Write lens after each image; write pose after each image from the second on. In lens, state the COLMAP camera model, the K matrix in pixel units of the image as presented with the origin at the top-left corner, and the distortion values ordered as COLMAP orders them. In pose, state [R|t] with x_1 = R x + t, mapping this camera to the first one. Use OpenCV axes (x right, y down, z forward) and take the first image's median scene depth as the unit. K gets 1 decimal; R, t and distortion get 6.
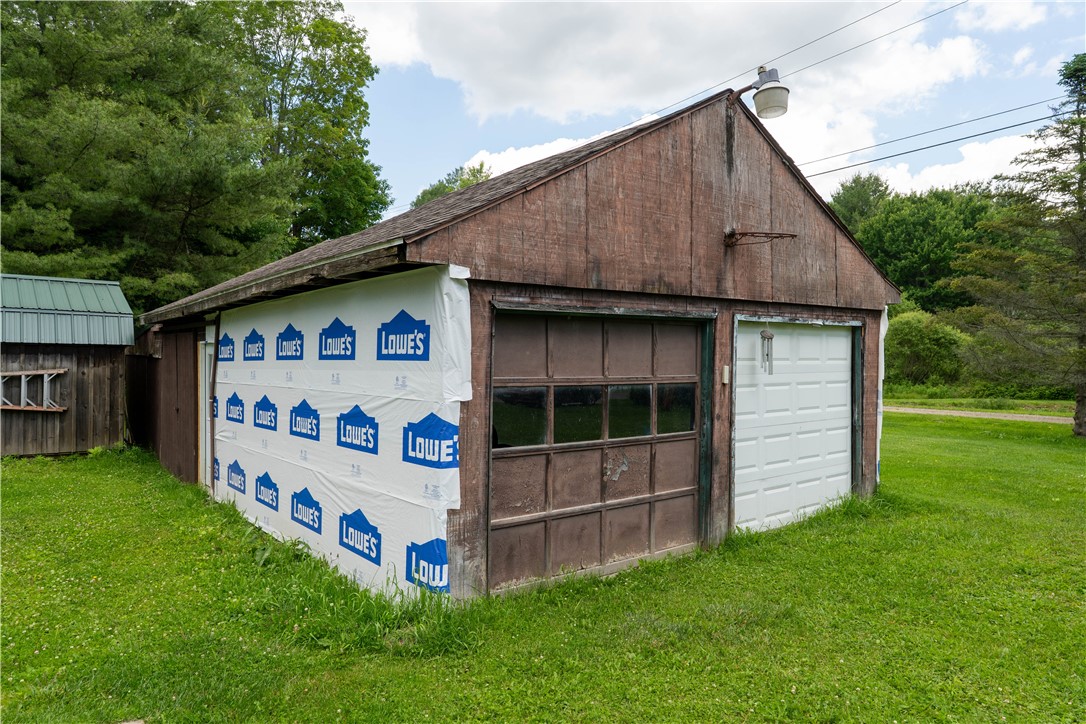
lens RADIAL K [[705.9, 0, 547.2], [0, 705.9, 366.9], [0, 0, 1]] dist [-0.005631, 0.000529]
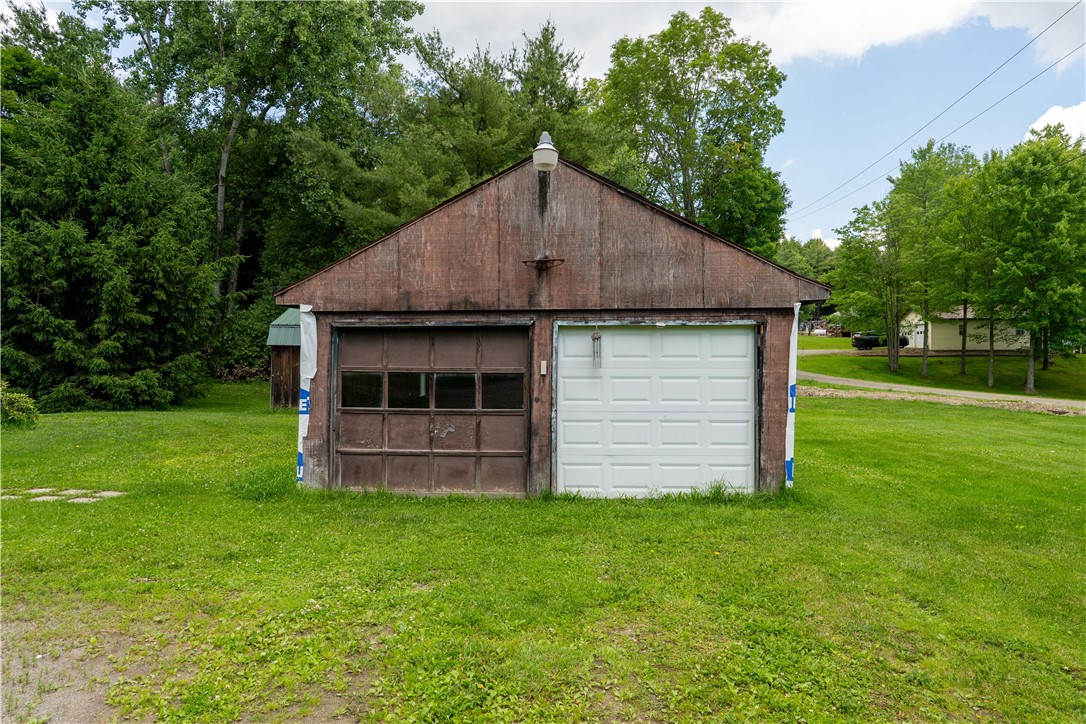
lens RADIAL K [[705.9, 0, 547.1], [0, 705.9, 361.7], [0, 0, 1]] dist [-0.005631, 0.000529]
pose [[0.750846, 0.005136, -0.660457, 1.190774], [-0.009607, 0.999949, -0.003145, 0.004254], [0.660407, 0.008706, 0.750857, 0.024758]]
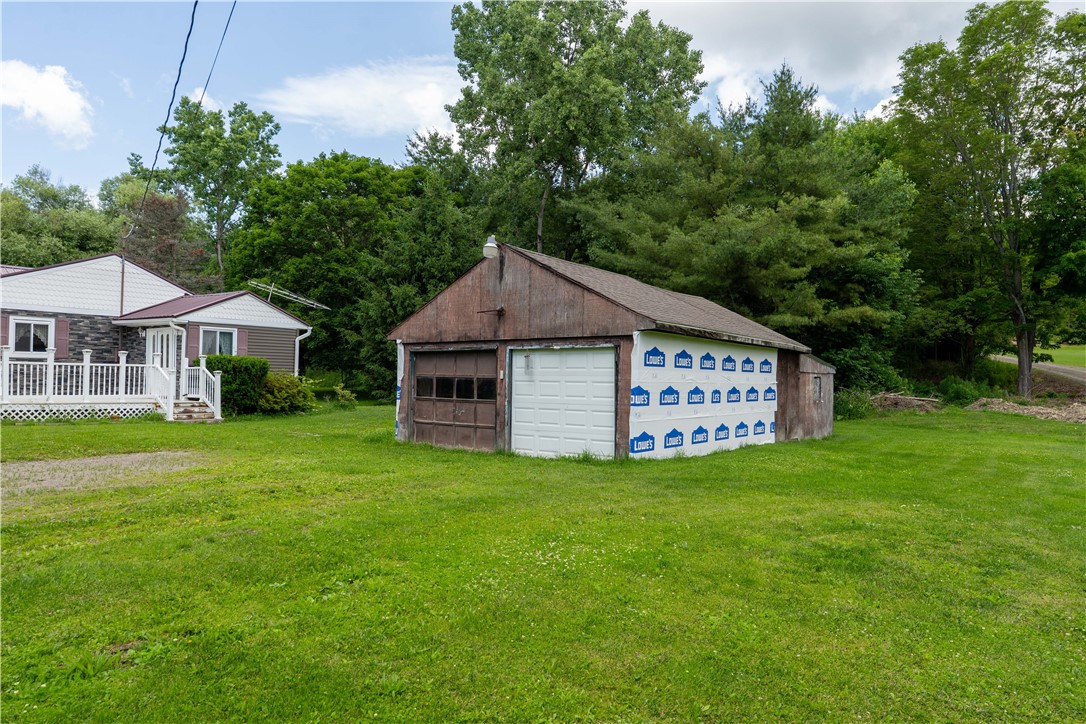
lens RADIAL K [[705.9, 0, 543.2], [0, 705.9, 362.1], [0, 0, 1]] dist [-0.005631, 0.000529]
pose [[0.272698, -0.016649, -0.961956, 2.508579], [-0.023446, 0.999438, -0.023944, 0.022412], [0.961814, 0.029083, 0.272154, 0.567775]]
